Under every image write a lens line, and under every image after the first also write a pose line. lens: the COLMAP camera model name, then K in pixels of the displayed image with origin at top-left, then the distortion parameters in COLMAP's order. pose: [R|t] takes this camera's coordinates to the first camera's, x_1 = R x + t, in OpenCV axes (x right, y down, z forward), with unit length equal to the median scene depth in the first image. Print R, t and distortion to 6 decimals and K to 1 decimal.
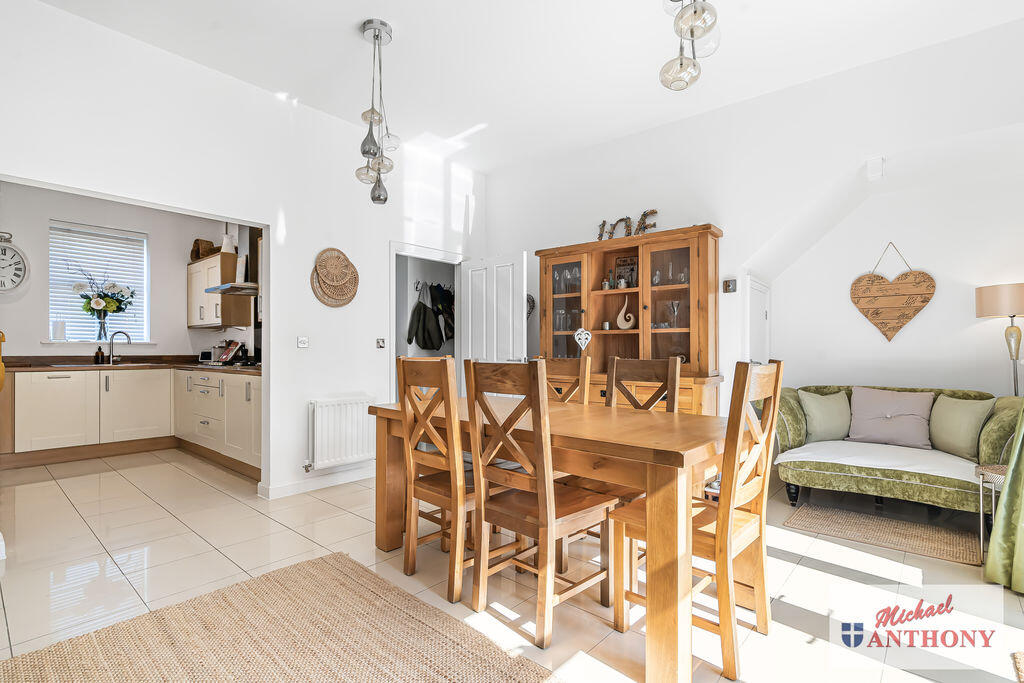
lens RADIAL K [[486.6, 0, 517.9], [0, 486.6, 351.6], [0, 0, 1]] dist [-0.002888, -0.002420]
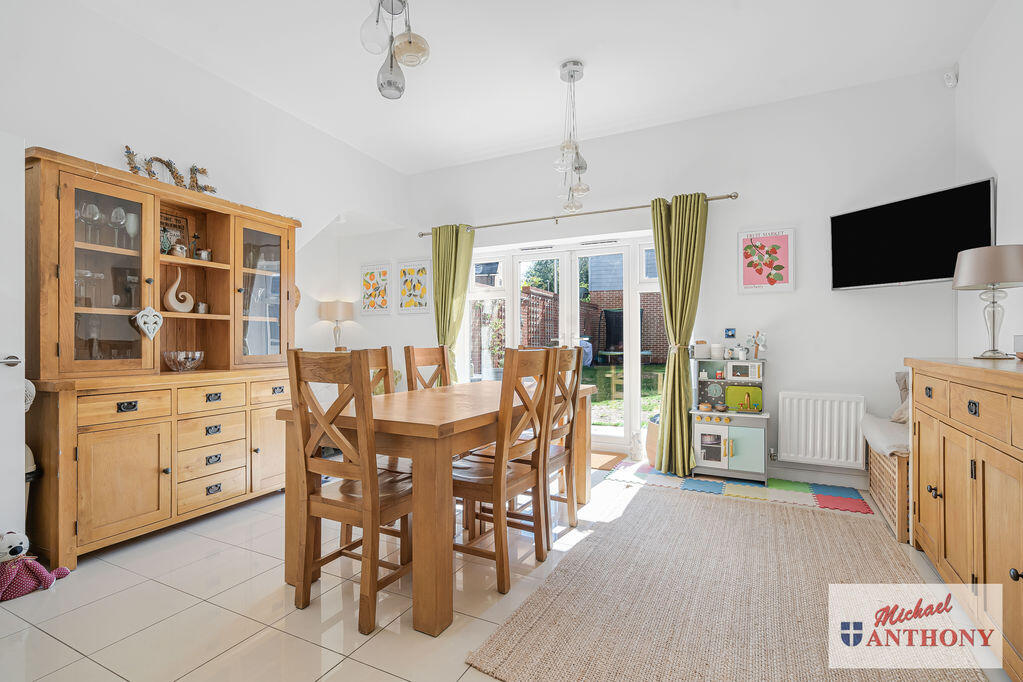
lens RADIAL K [[486.2, 0, 516.9], [0, 486.2, 343.2], [0, 0, 1]] dist [-0.002888, -0.002420]
pose [[-0.238395, -0.002548, 0.971165, -1.697578], [-0.000571, 0.999997, 0.002484, -0.001985], [-0.971168, 0.000038, -0.238395, 1.820283]]
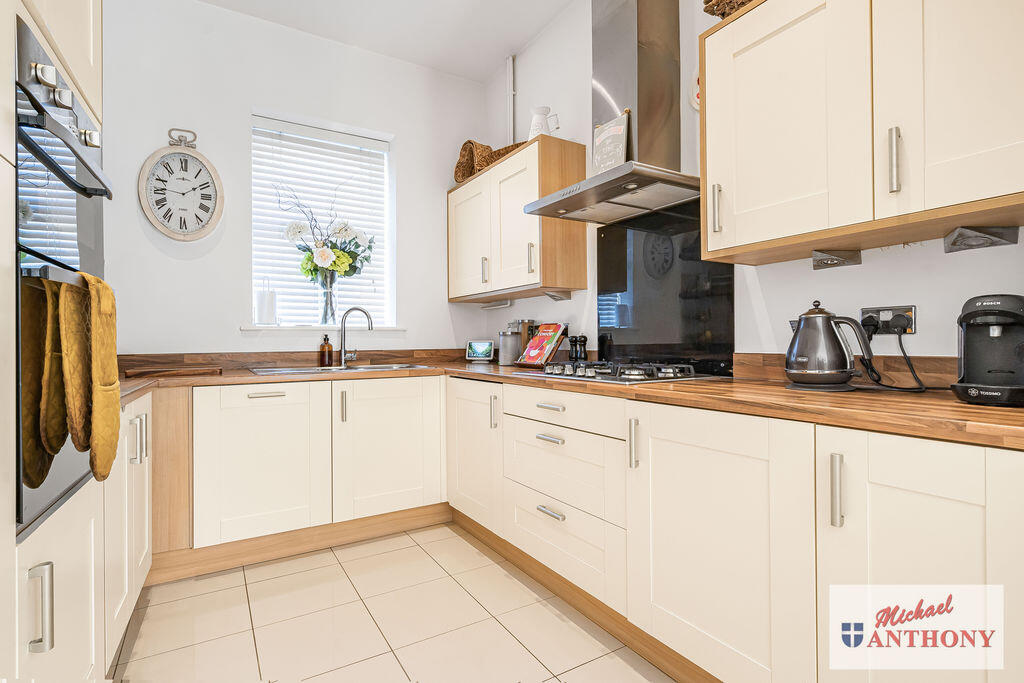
lens RADIAL K [[499.7, 0, 511.3], [0, 499.7, 338.7], [0, 0, 1]] dist [0.000312, 0.000237]
pose [[0.953017, -0.010347, -0.302740, -0.473428], [0.008516, 0.999937, -0.007368, 0.000019], [0.302798, 0.004444, 0.953045, 0.503039]]
